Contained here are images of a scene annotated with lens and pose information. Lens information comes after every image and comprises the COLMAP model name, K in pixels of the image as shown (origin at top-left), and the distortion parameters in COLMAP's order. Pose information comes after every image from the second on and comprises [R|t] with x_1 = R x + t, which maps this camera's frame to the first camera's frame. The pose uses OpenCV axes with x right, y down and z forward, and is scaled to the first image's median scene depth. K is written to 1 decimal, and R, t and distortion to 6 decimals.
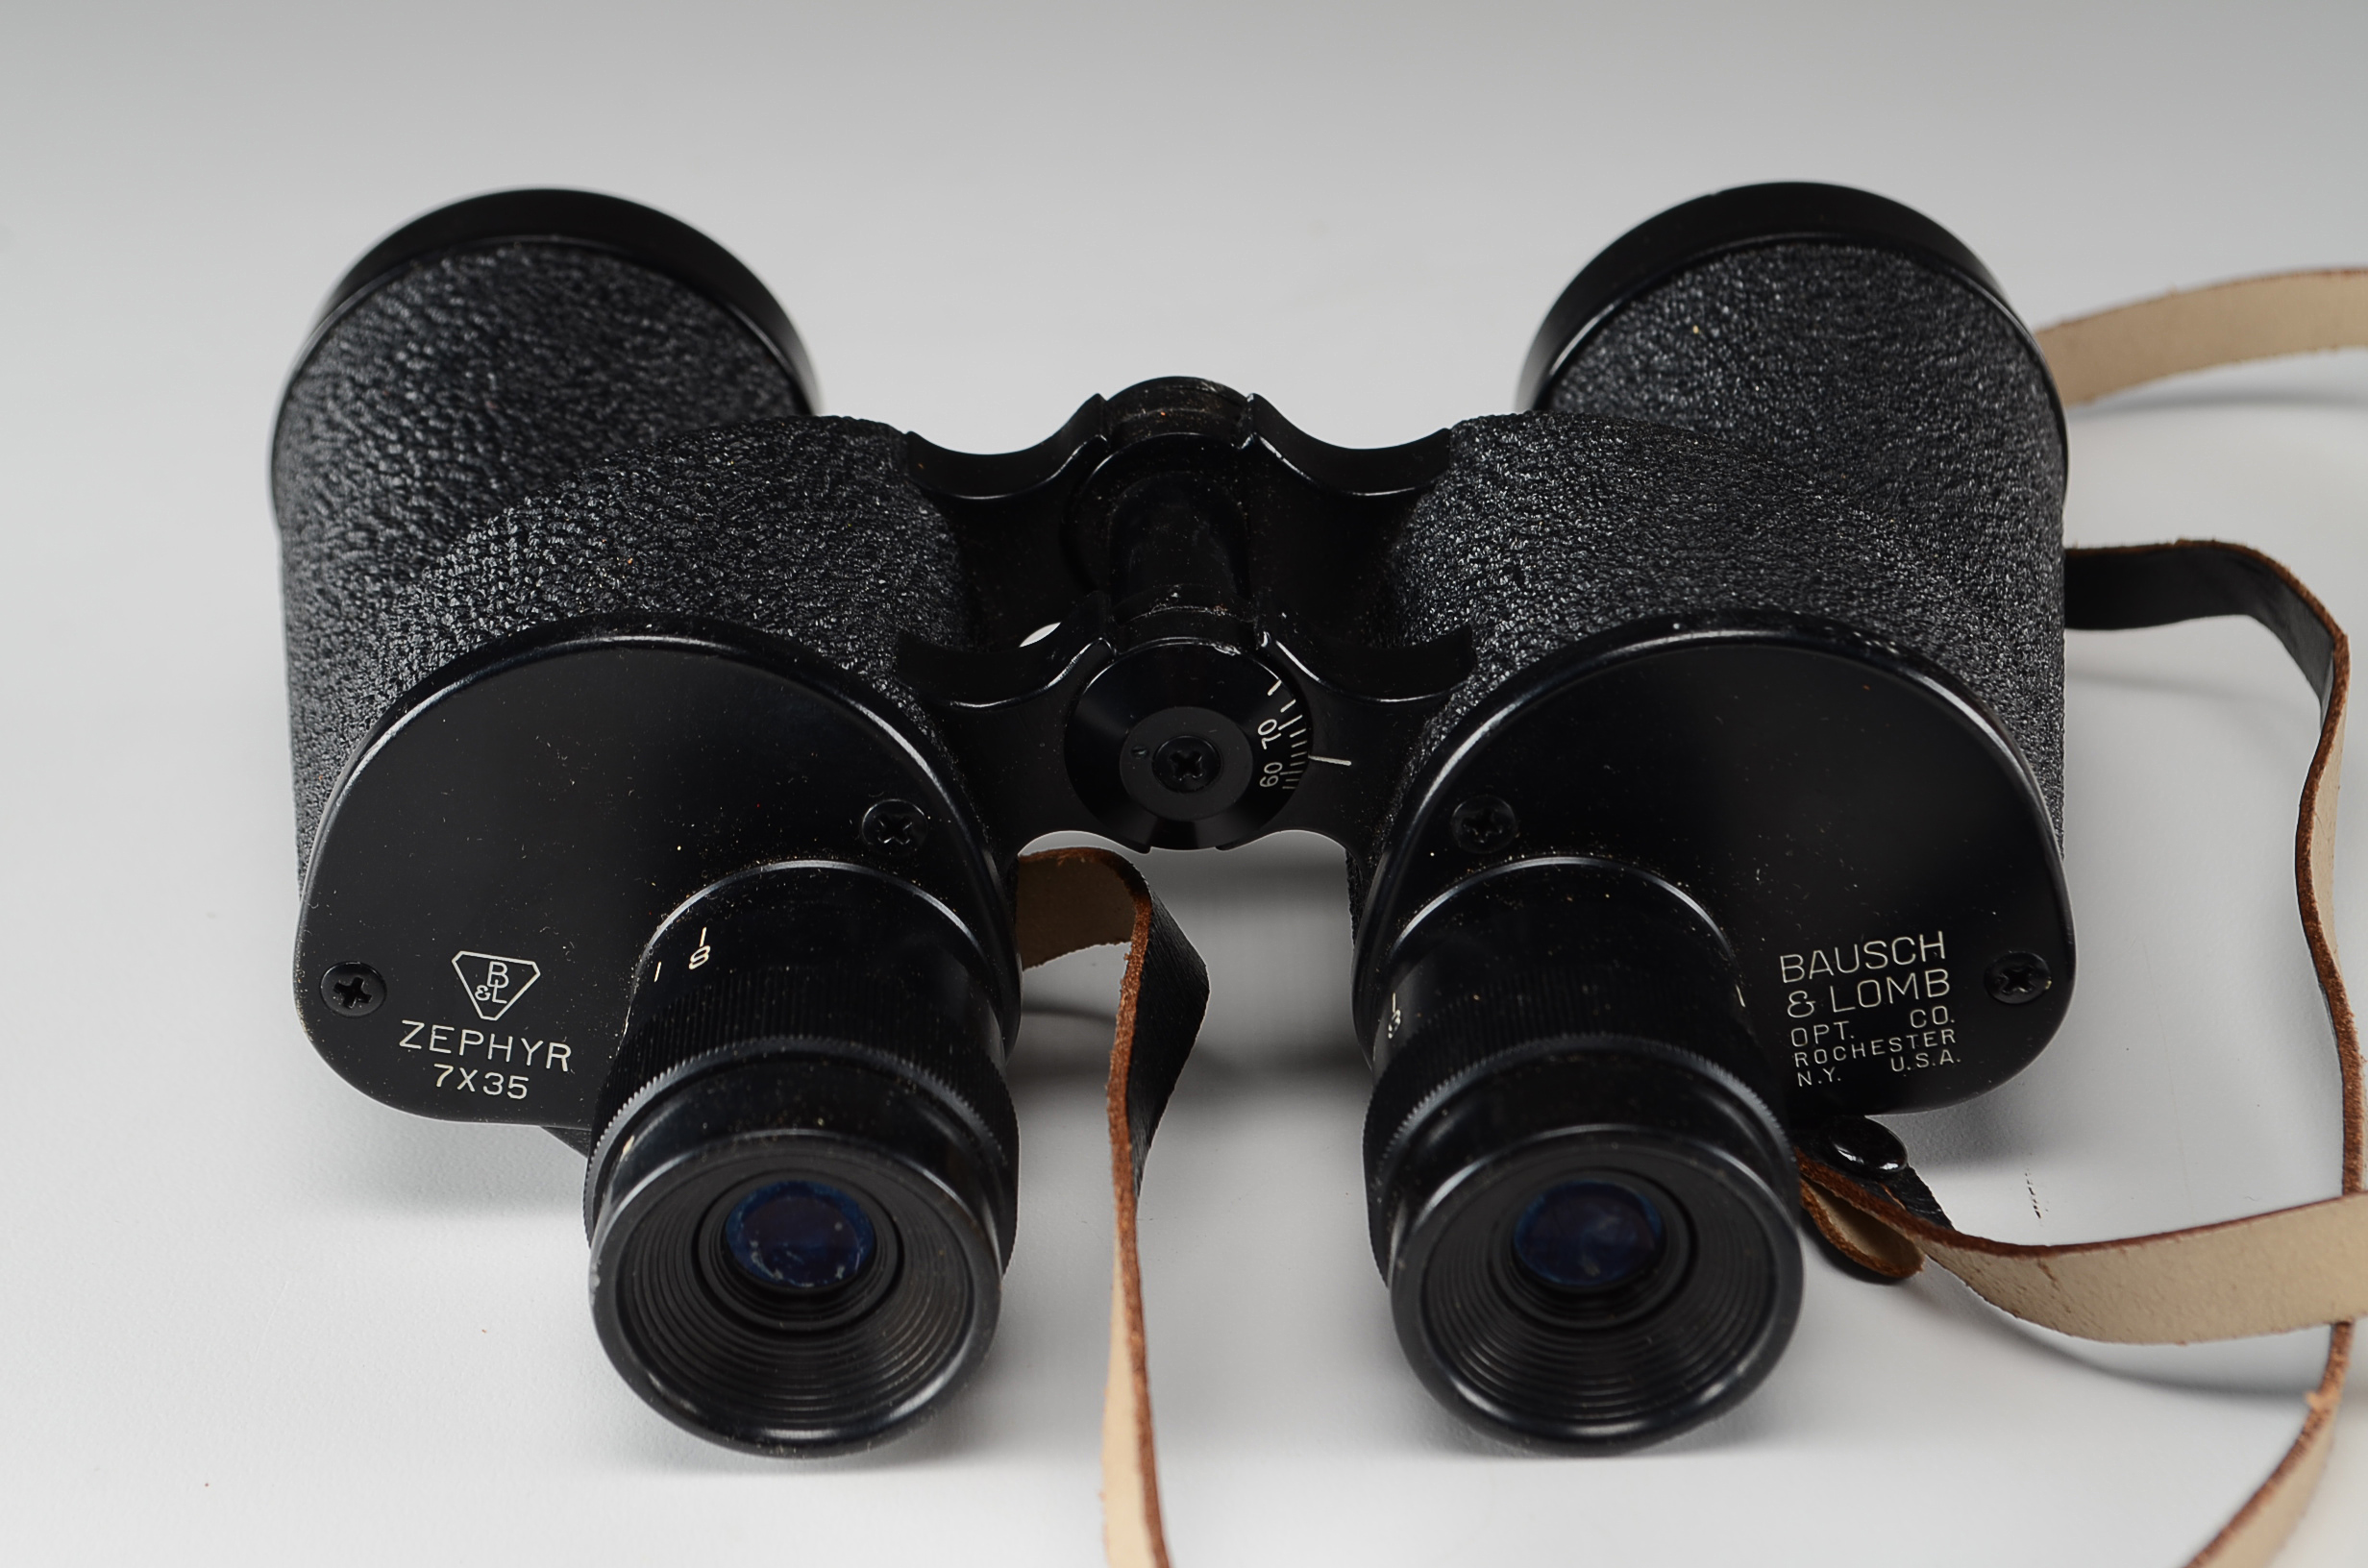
lens RADIAL K [[5244.8, 0, 1184.0], [0, 5244.8, 784.0], [0, 0, 1]] dist [-0.005501, 0.125923]
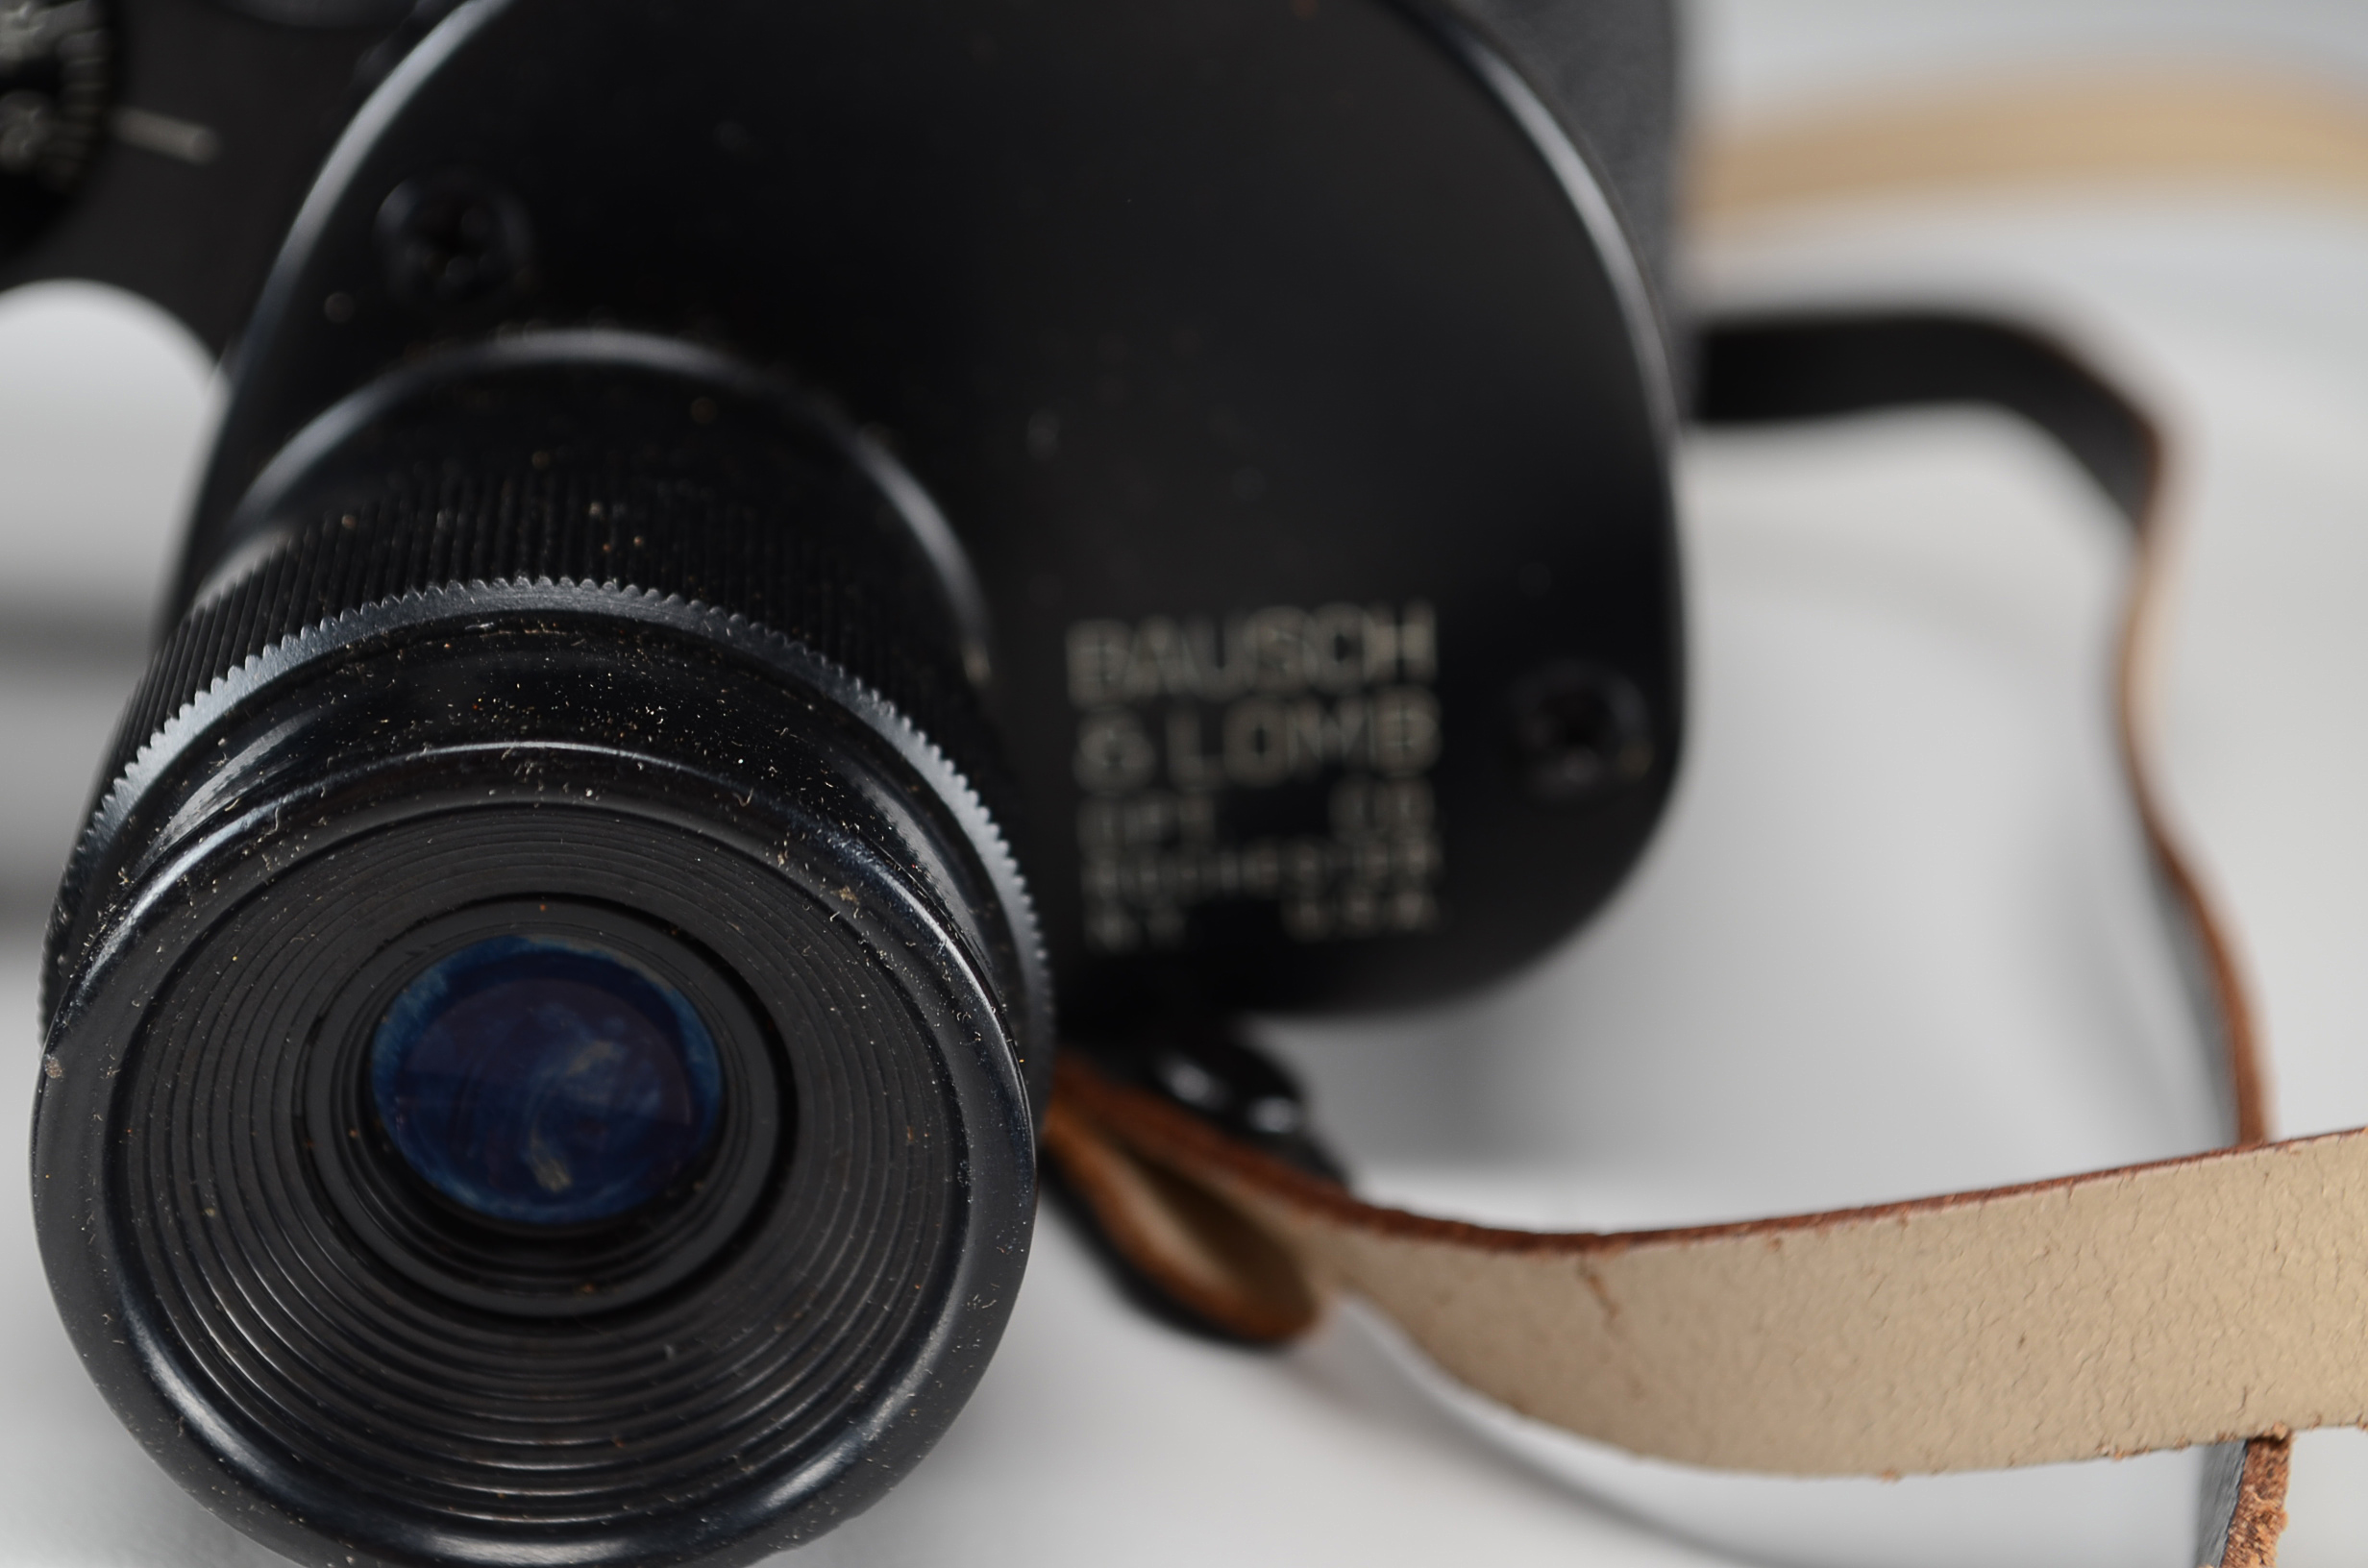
lens RADIAL K [[5244.8, 0, 1184.0], [0, 5244.8, 784.0], [0, 0, 1]] dist [-0.005501, 0.125923]
pose [[0.991496, 0.097520, 0.086172, 0.083912], [-0.085955, 0.987911, -0.129011, 0.105677], [-0.097711, 0.120507, 0.987892, 0.537375]]
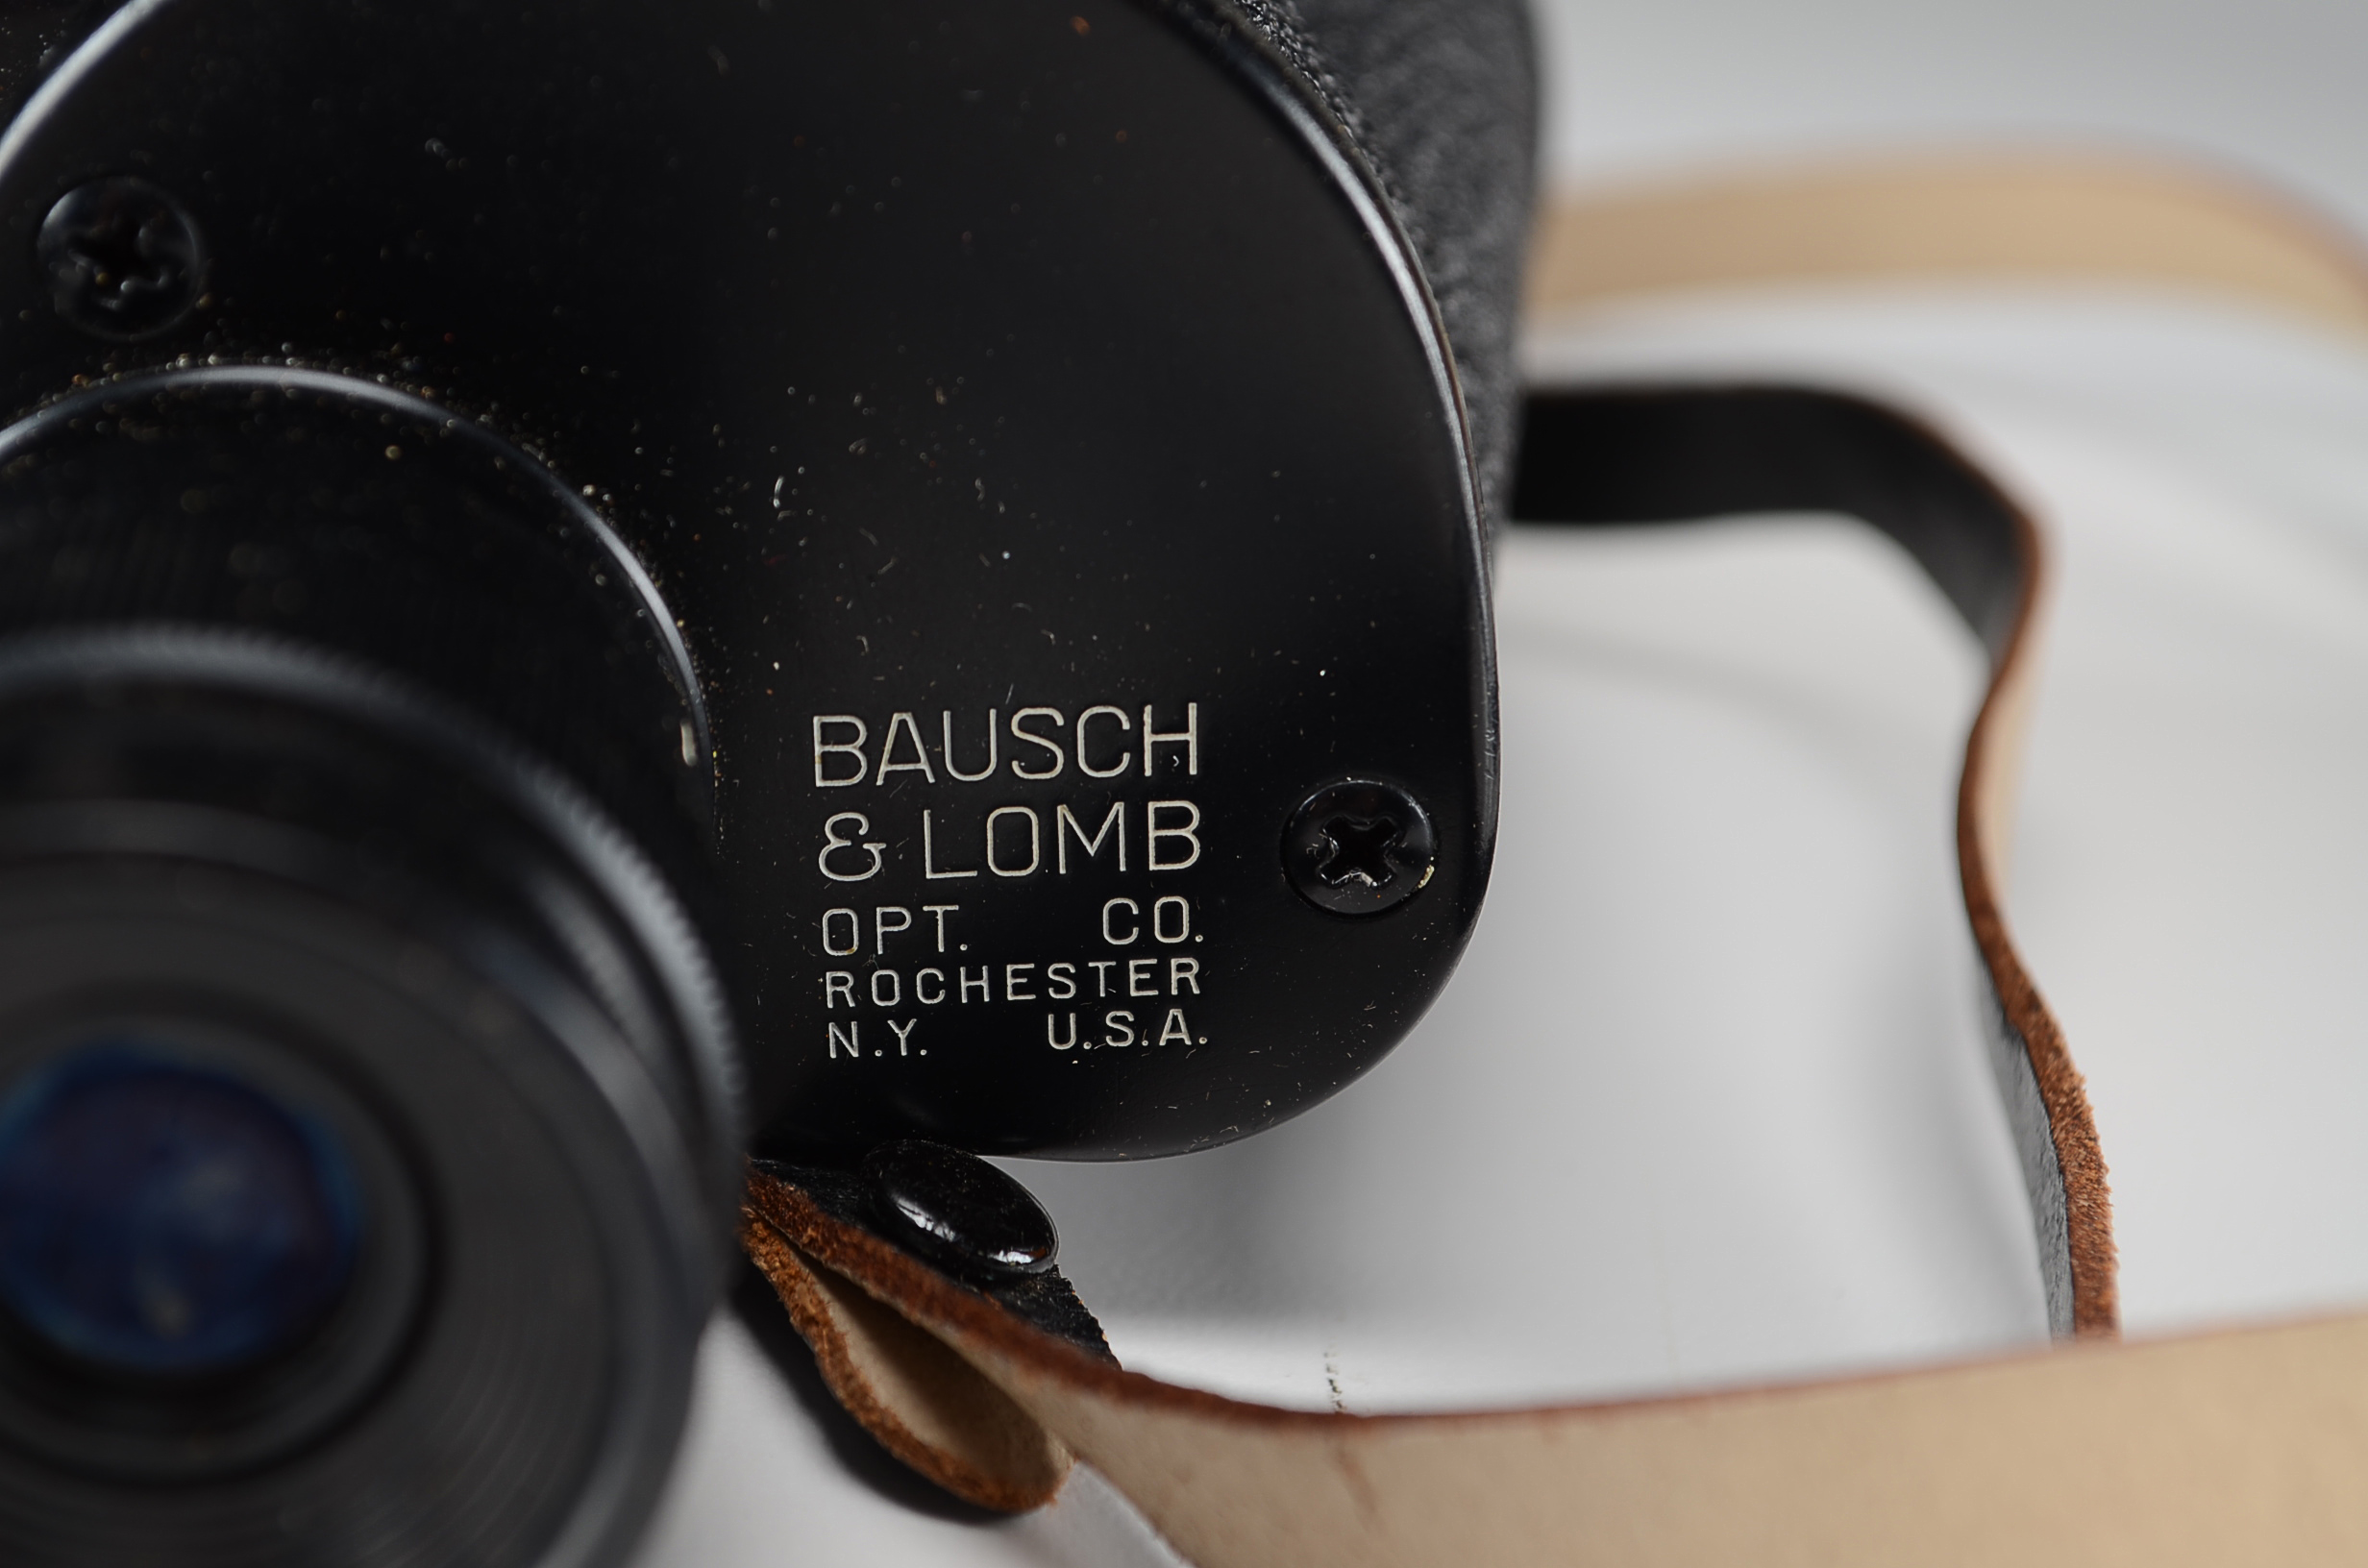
lens RADIAL K [[5244.8, 0, 1184.0], [0, 5244.8, 784.0], [0, 0, 1]] dist [-0.005501, 0.125923]
pose [[0.985293, 0.132822, 0.107495, 0.098348], [-0.116616, 0.982518, -0.145117, 0.095881], [-0.124890, 0.130447, 0.983558, 0.581646]]
